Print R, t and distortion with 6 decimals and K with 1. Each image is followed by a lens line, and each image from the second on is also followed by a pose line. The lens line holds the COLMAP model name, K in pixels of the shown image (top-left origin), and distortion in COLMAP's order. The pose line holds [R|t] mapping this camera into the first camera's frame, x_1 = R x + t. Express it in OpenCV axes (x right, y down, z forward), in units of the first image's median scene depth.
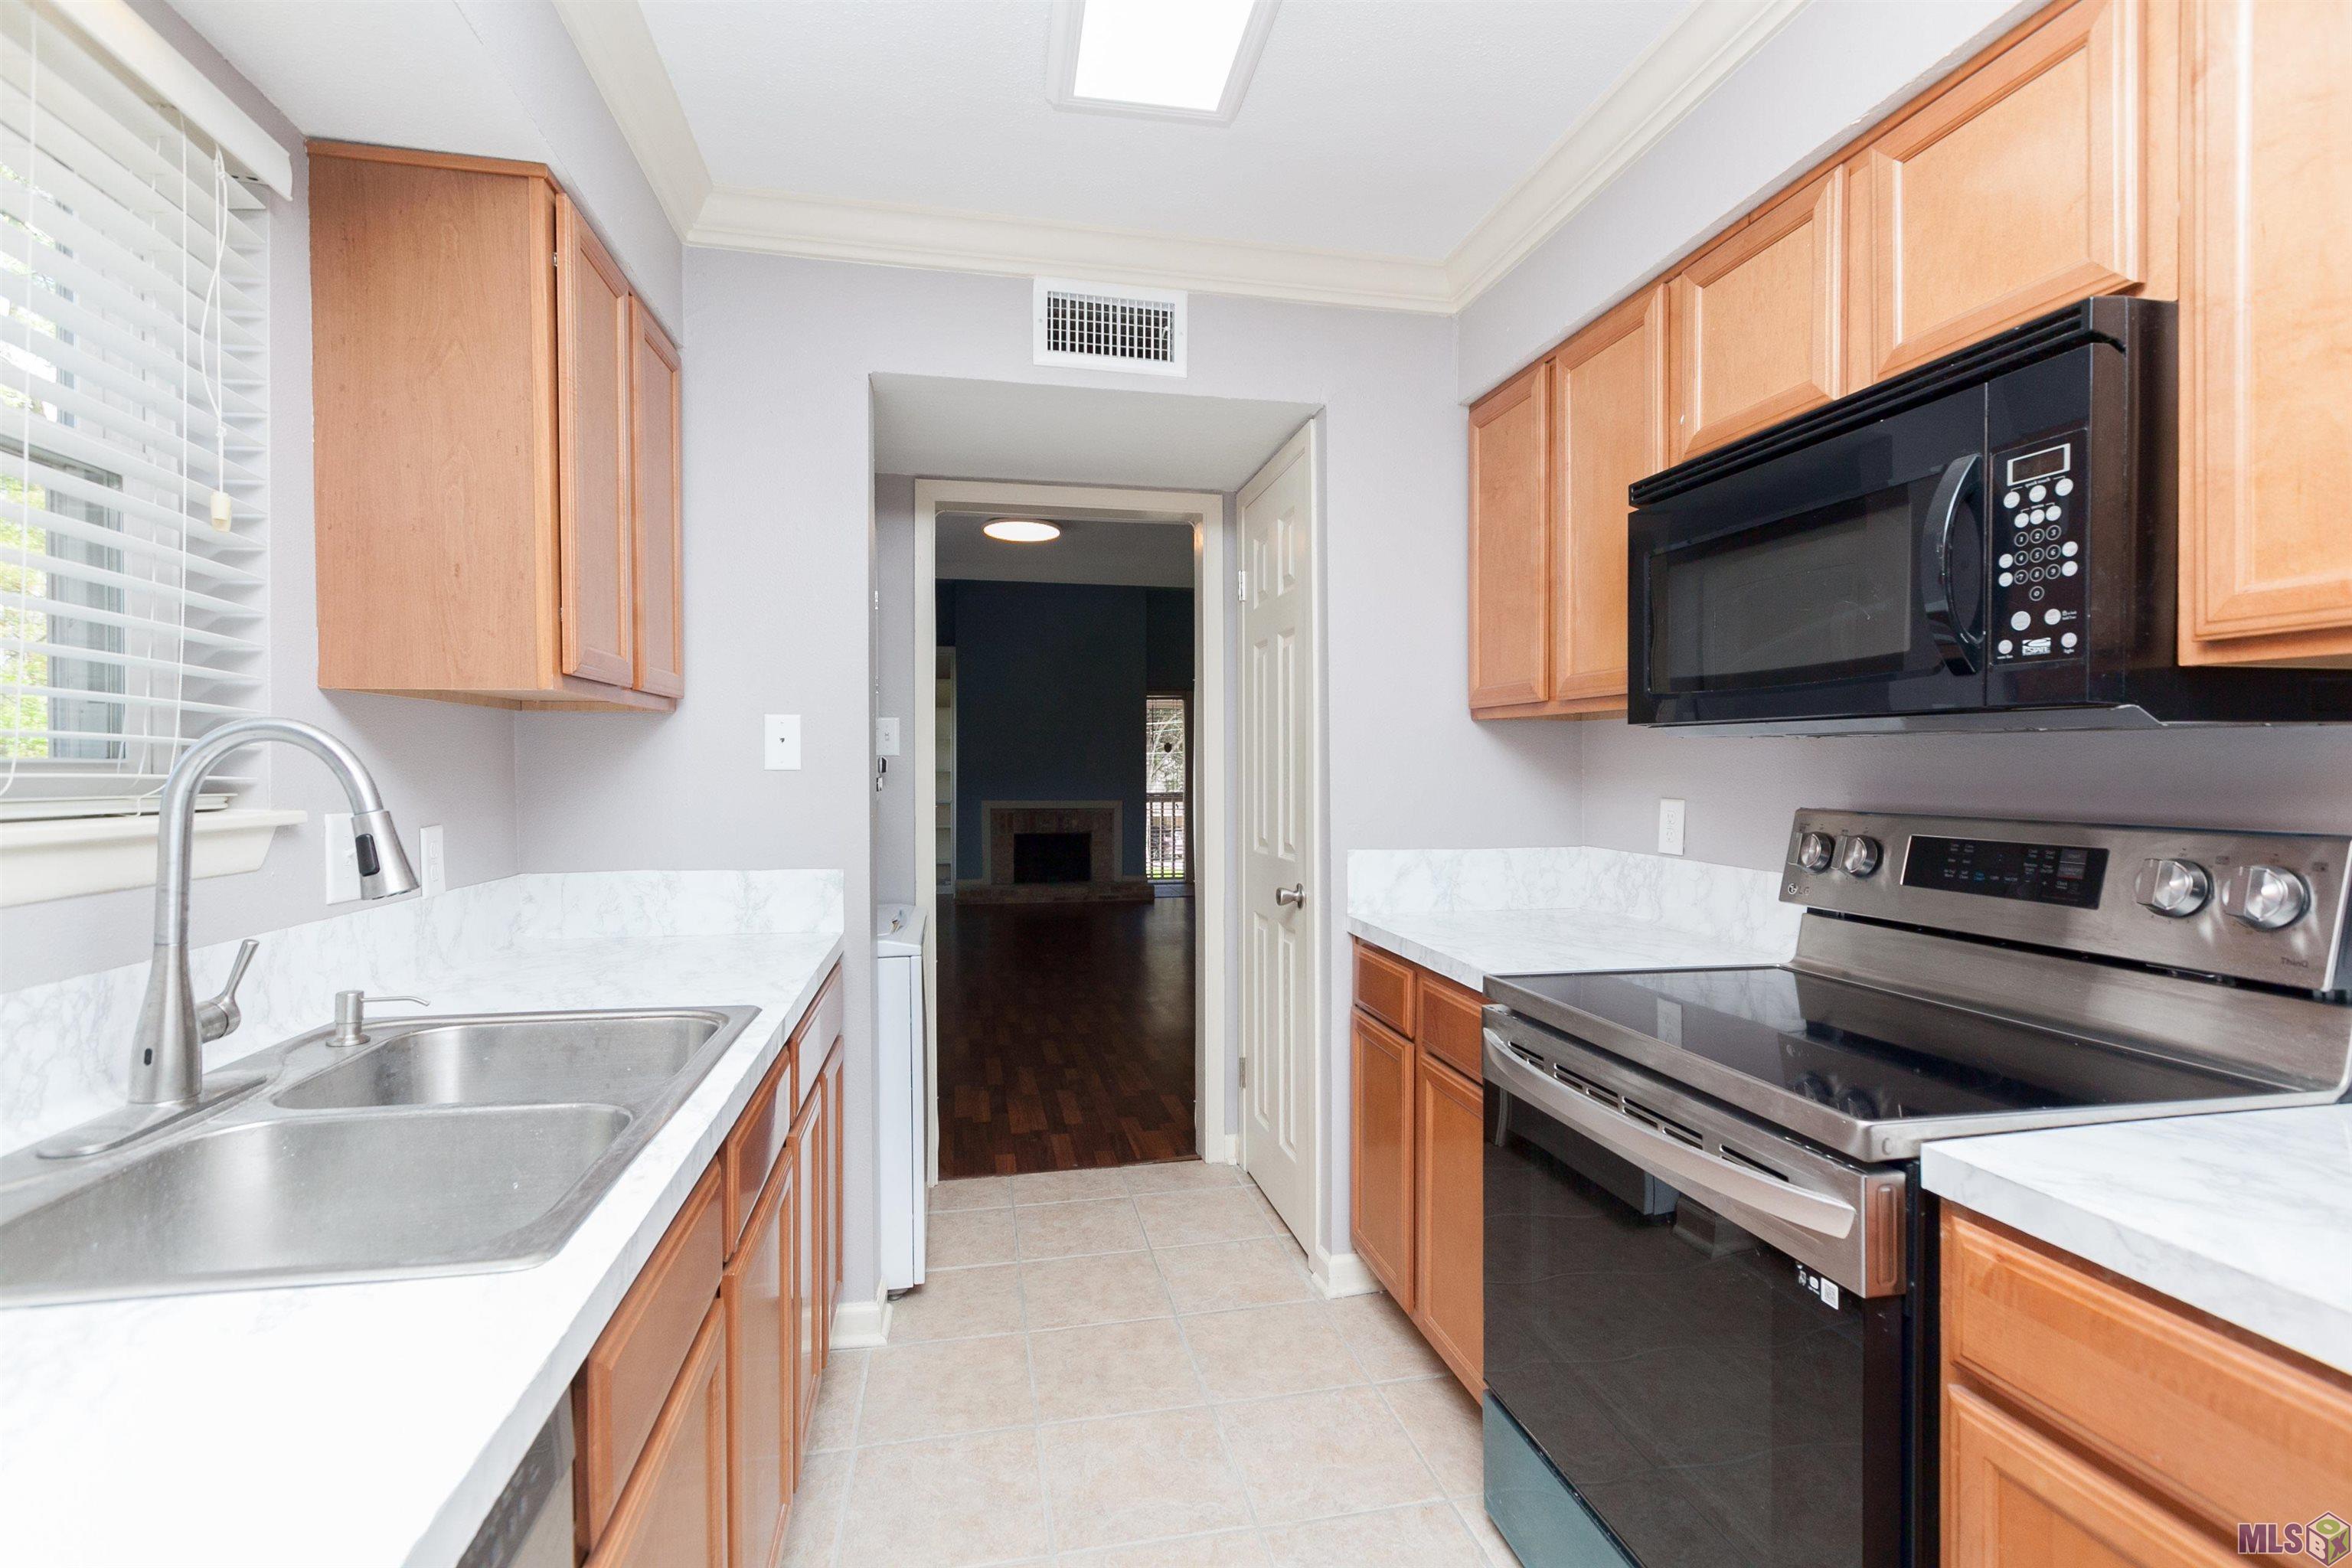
lens RADIAL K [[1060.0, 0, 1169.5], [0, 1060.0, 773.1], [0, 0, 1]] dist [0.002538, -0.001411]
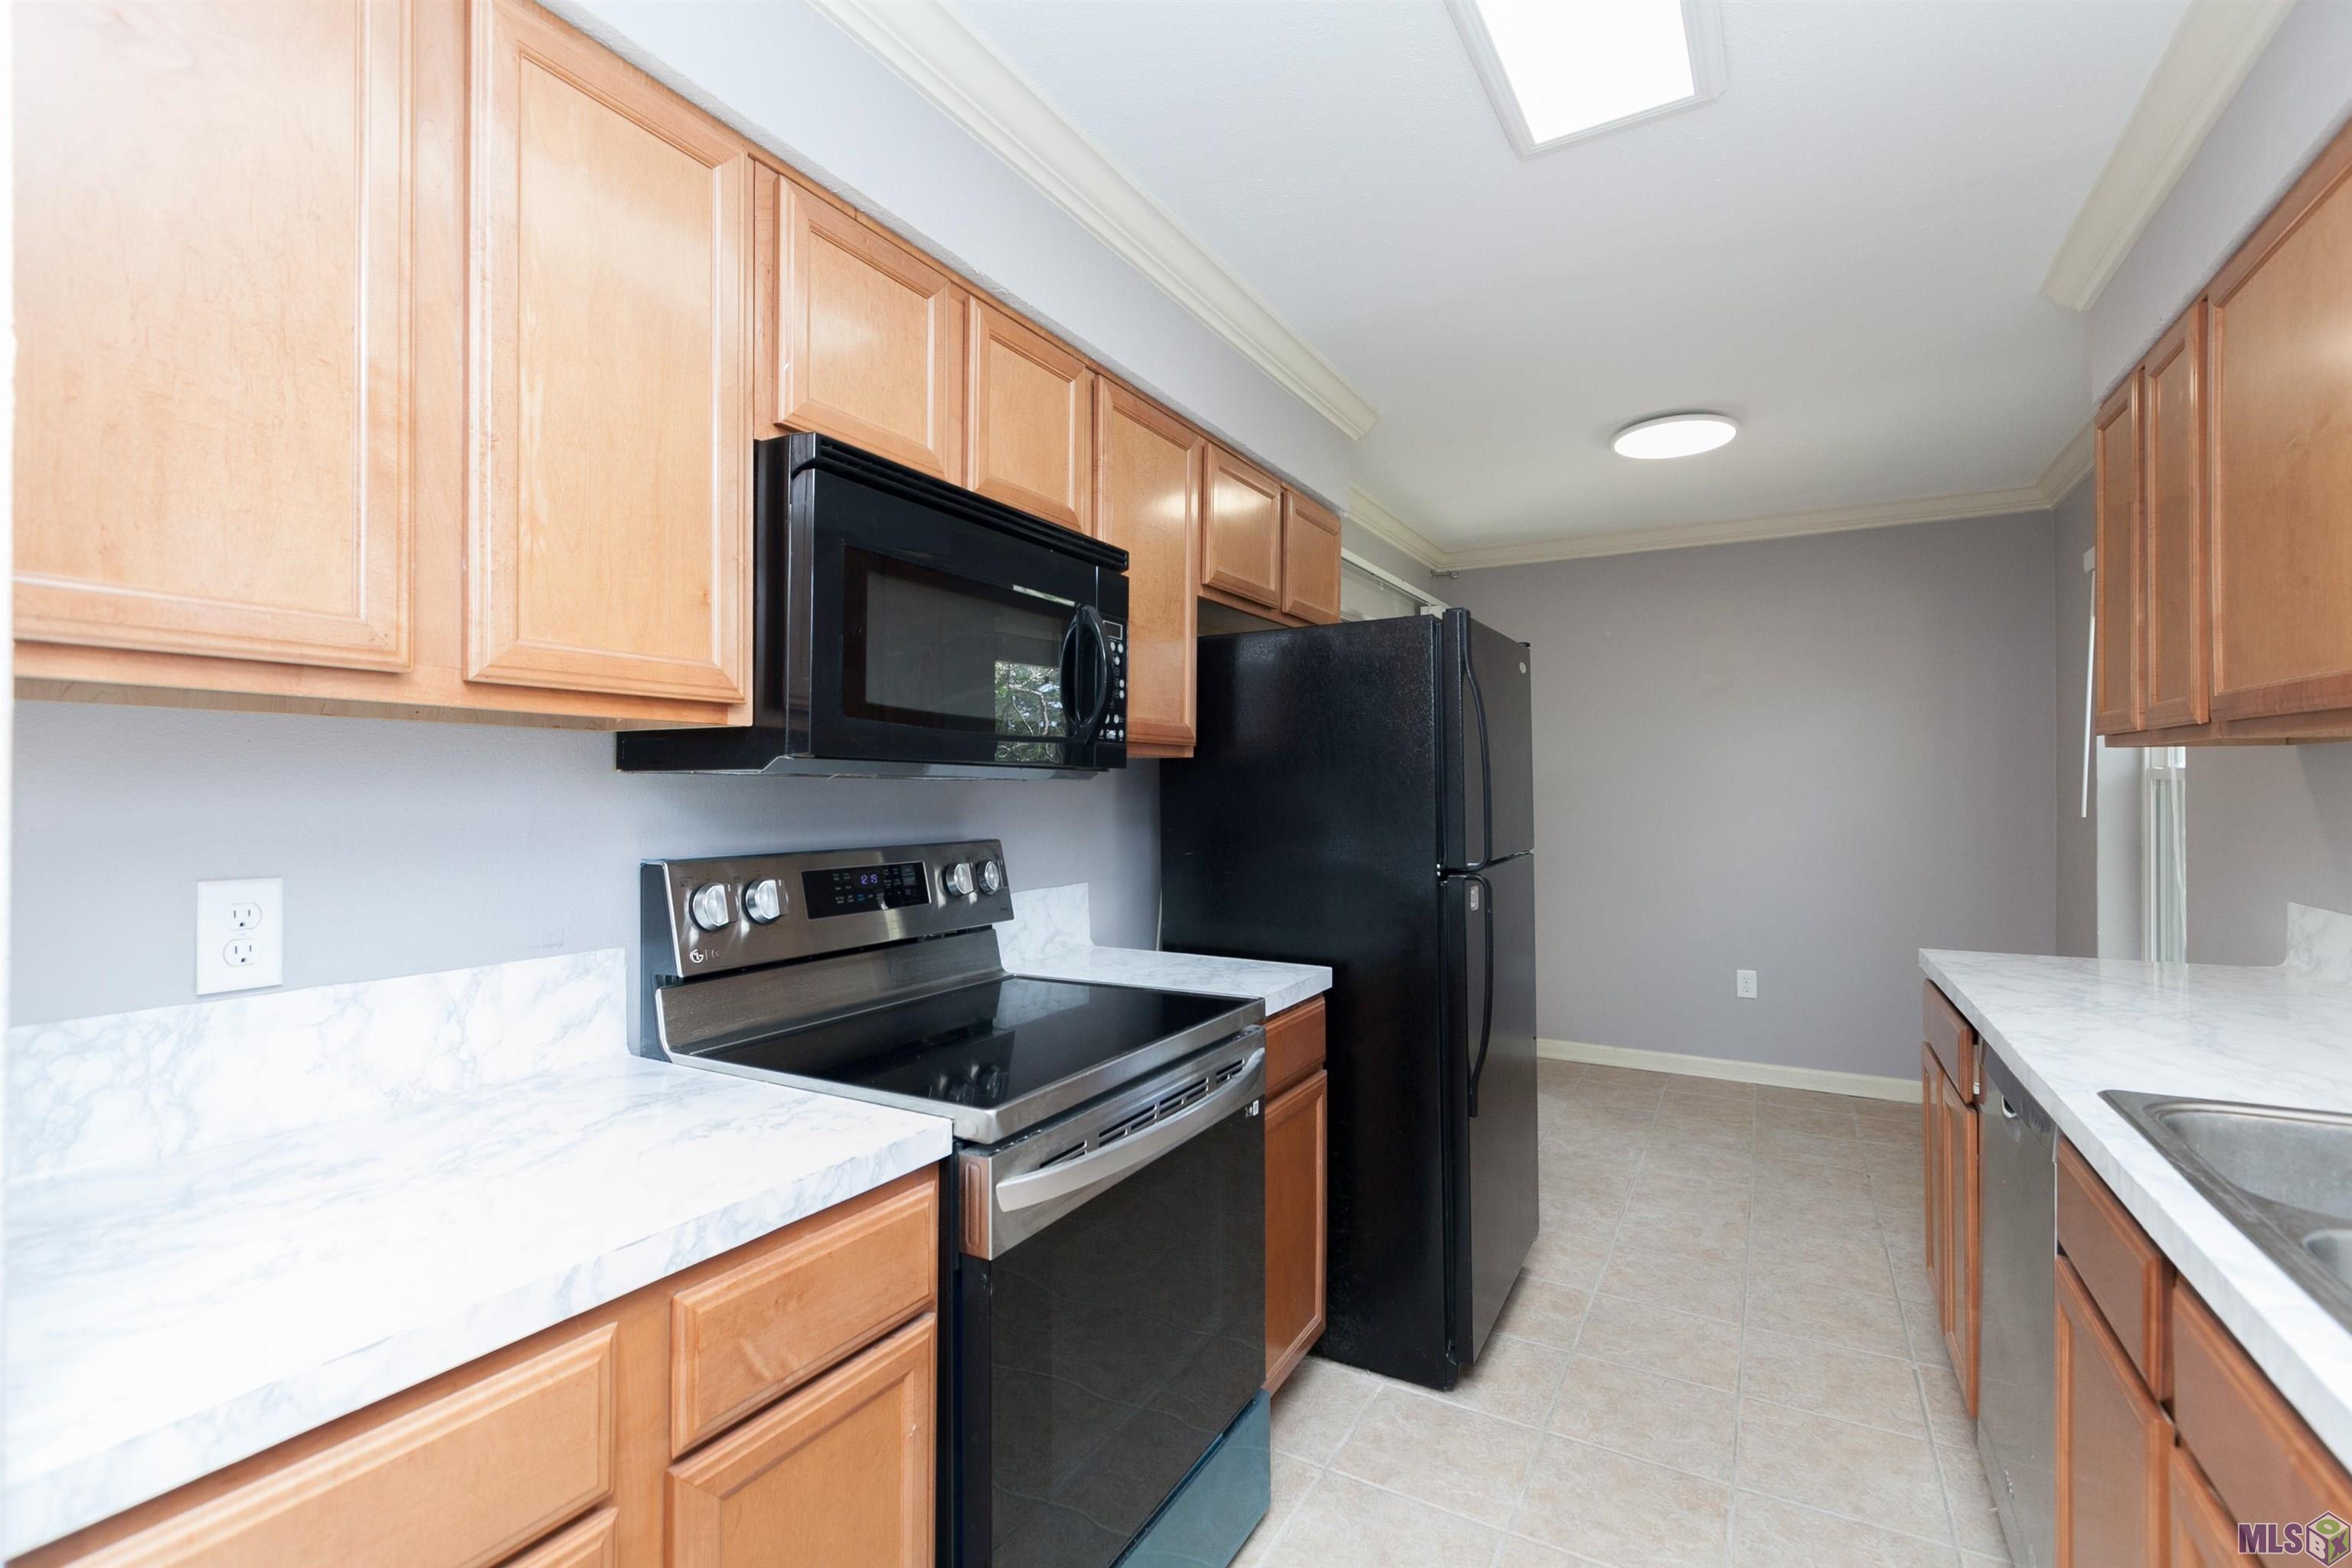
lens RADIAL K [[1060.0, 0, 1177.5], [0, 1060.0, 785.2], [0, 0, 1]] dist [0.002538, -0.001411]
pose [[-0.758667, 0.003987, 0.651467, -0.314991], [0.006077, 0.999981, 0.000956, -0.030754], [-0.651451, 0.004684, -0.758676, 1.820278]]
